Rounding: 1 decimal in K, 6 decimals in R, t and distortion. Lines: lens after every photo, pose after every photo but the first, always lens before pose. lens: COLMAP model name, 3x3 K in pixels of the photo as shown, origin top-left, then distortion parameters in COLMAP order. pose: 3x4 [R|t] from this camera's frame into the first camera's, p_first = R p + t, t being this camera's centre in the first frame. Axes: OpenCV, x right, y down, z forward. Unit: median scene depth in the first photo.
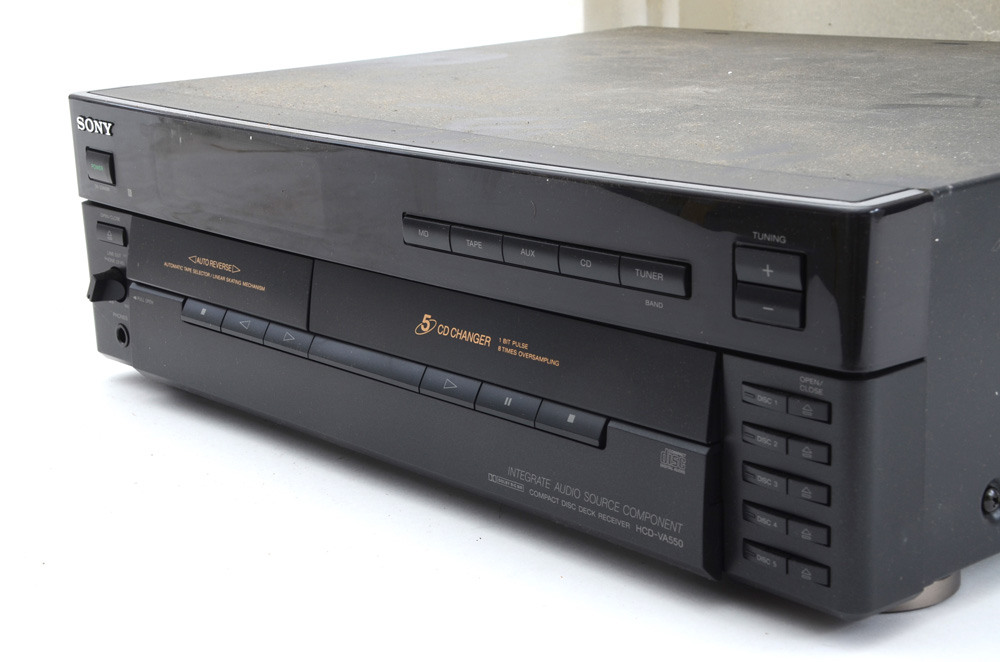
lens RADIAL K [[1788.0, 0, 498.9], [0, 1788.0, 331.2], [0, 0, 1]] dist [0.238798, 0.000000]
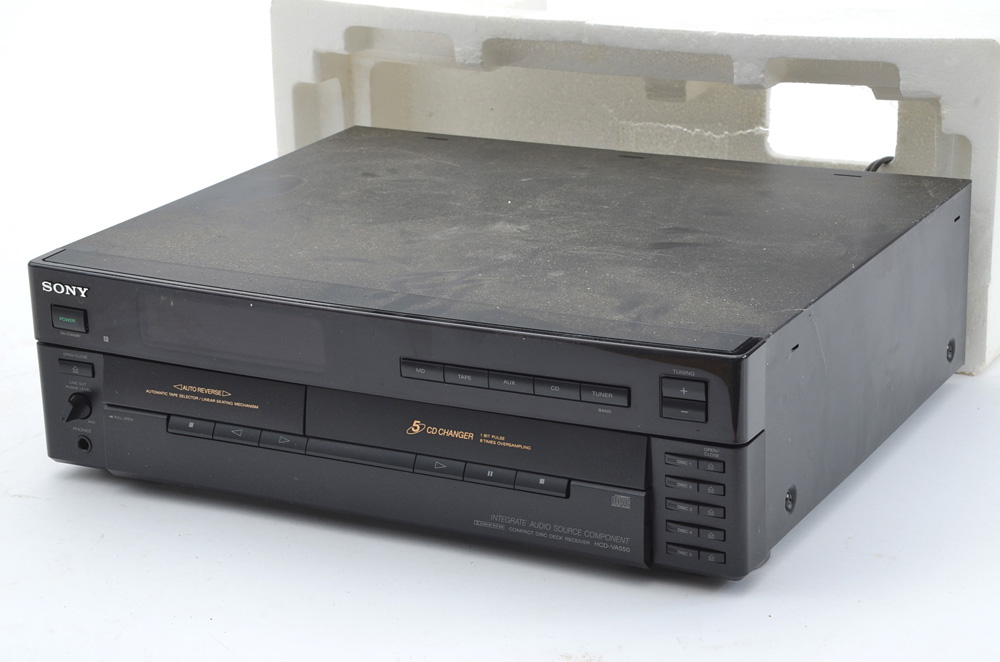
lens RADIAL K [[2498.0, 0, 500.5], [0, 2498.0, 331.3], [0, 0, 1]] dist [0.538005, 0.000000]
pose [[0.925017, -0.108483, 0.364109, -0.780593], [0.086039, 0.993284, 0.077357, -0.256455], [-0.370056, -0.040229, 0.928138, -1.043616]]
